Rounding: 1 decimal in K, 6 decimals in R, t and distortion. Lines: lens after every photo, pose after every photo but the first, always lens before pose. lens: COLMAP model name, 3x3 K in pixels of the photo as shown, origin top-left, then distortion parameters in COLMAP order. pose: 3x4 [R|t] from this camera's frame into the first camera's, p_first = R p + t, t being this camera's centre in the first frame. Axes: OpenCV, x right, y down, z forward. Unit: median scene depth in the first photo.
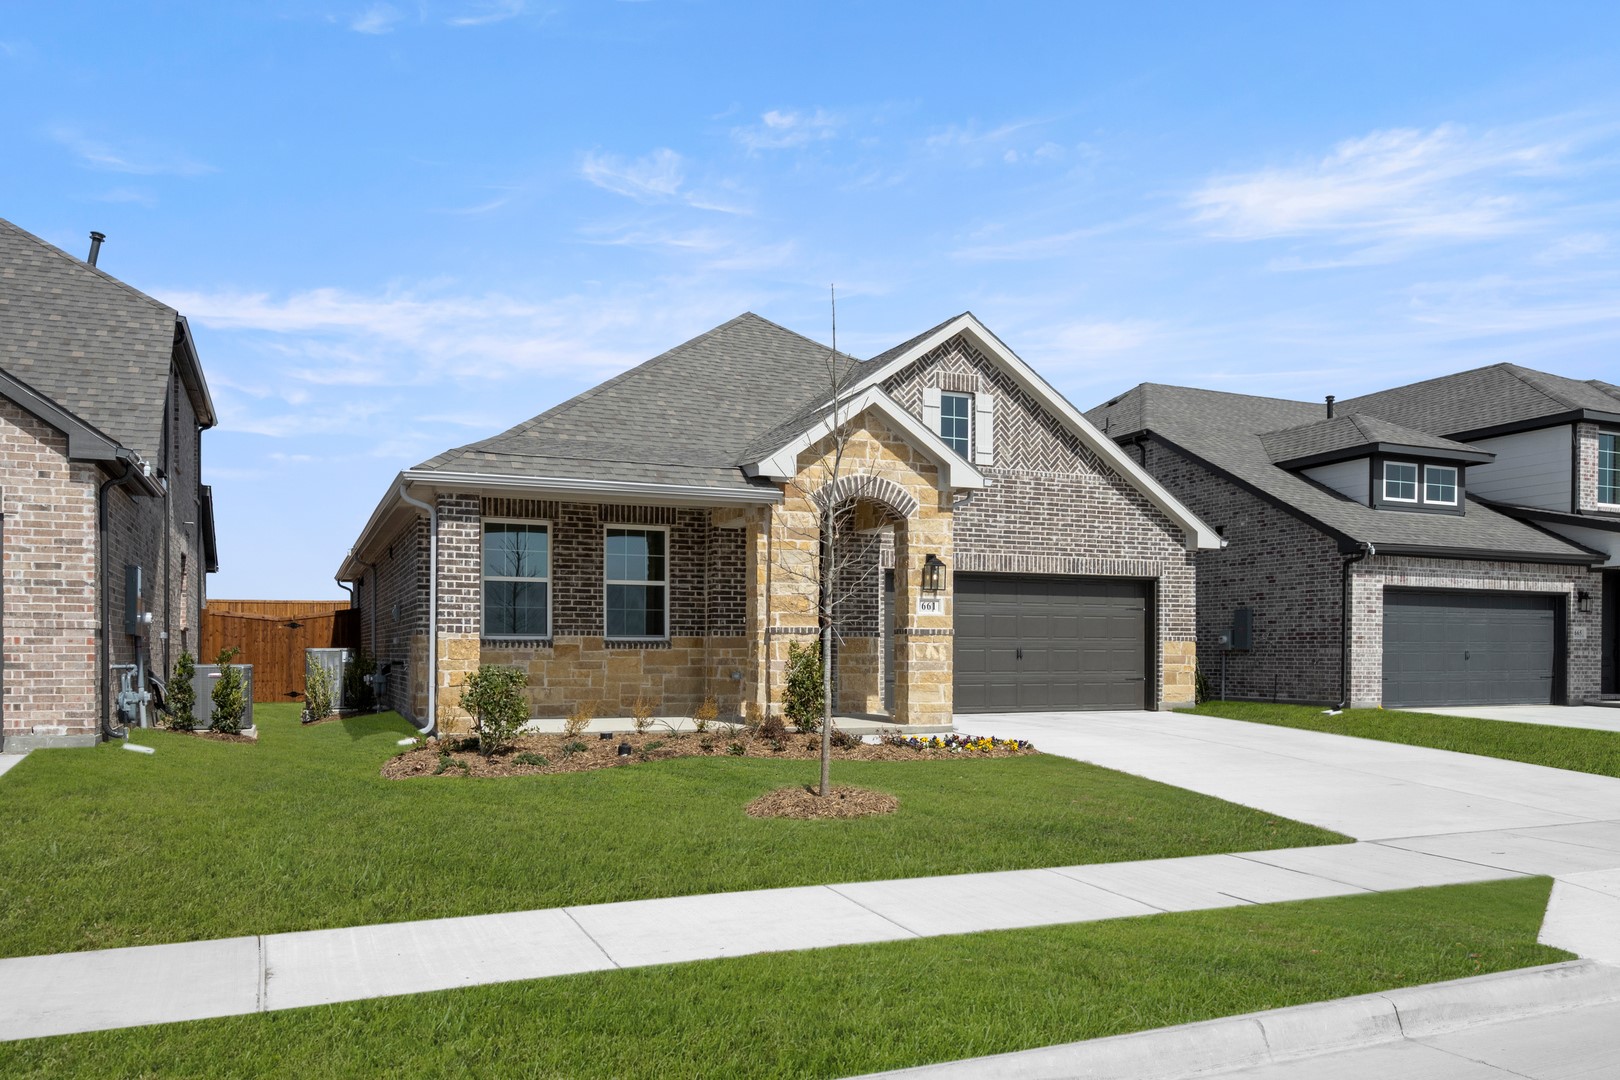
lens RADIAL K [[980.2, 0, 810.0], [0, 980.2, 540.0], [0, 0, 1]] dist [-0.002078, -0.000002]
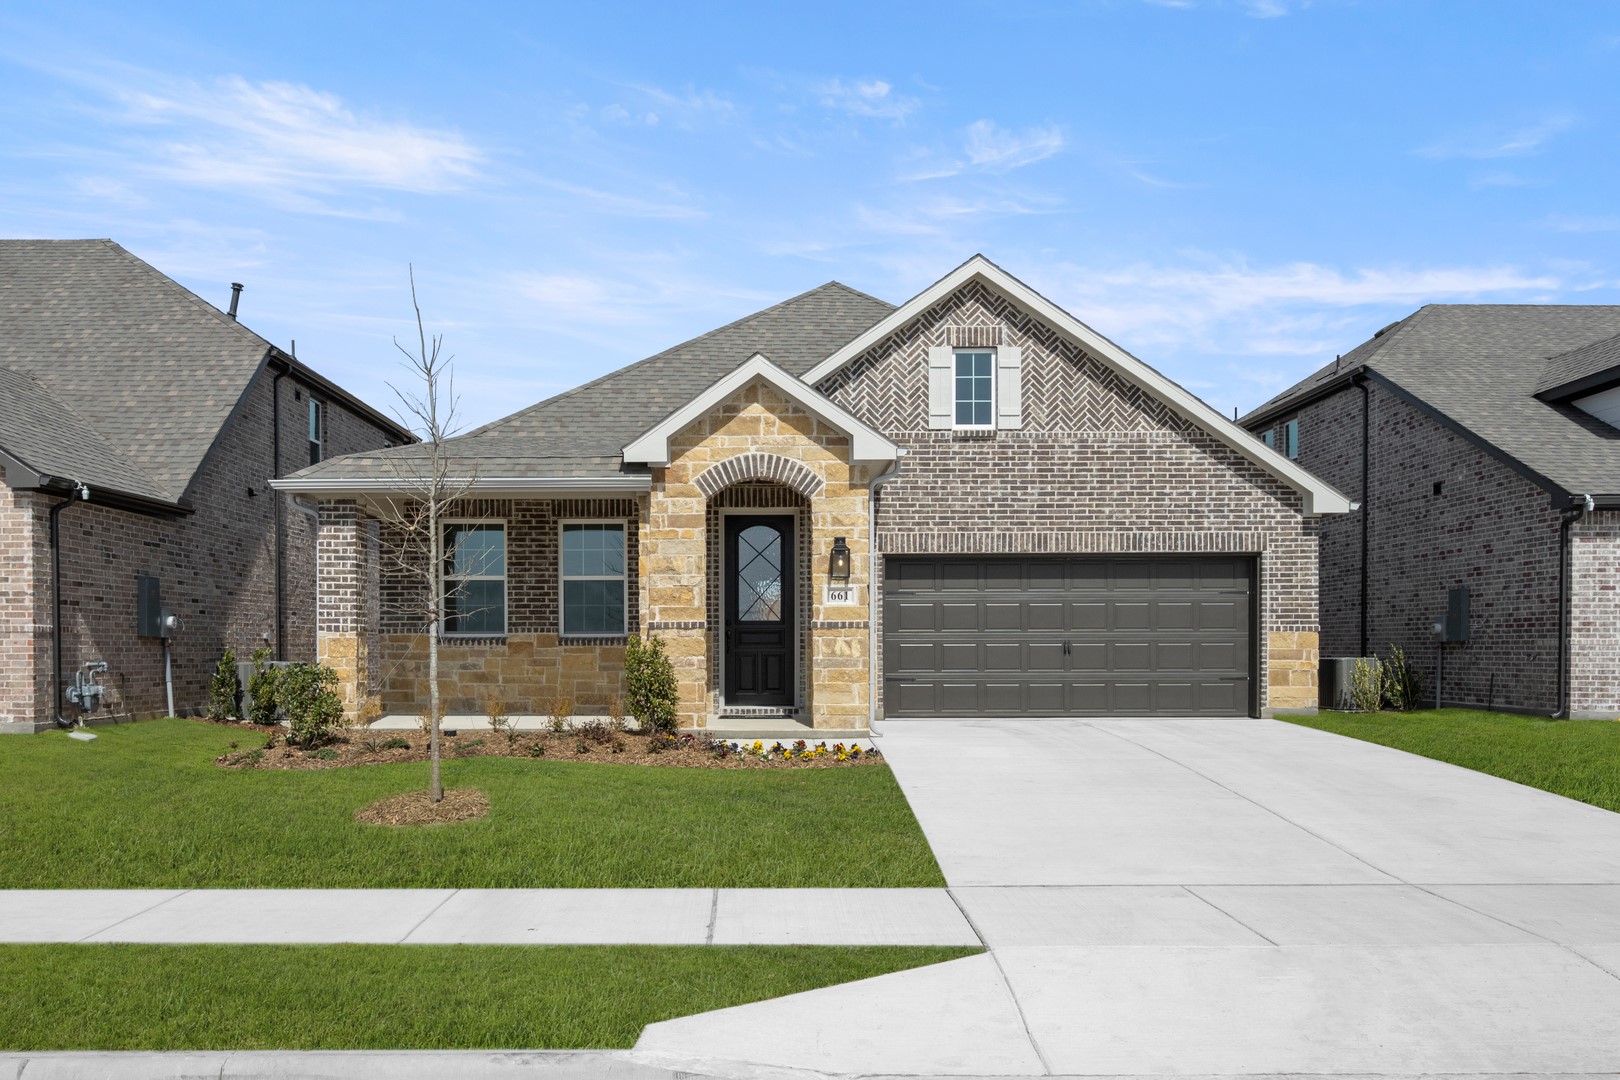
lens RADIAL K [[1045.9, 0, 810.0], [0, 1045.9, 540.0], [0, 0, 1]] dist [-0.000349, 0.000284]
pose [[0.941722, -0.039711, -0.334040, 0.389593], [0.043660, 0.999037, 0.004319, 0.010925], [0.333547, -0.018651, 0.942549, 0.091797]]
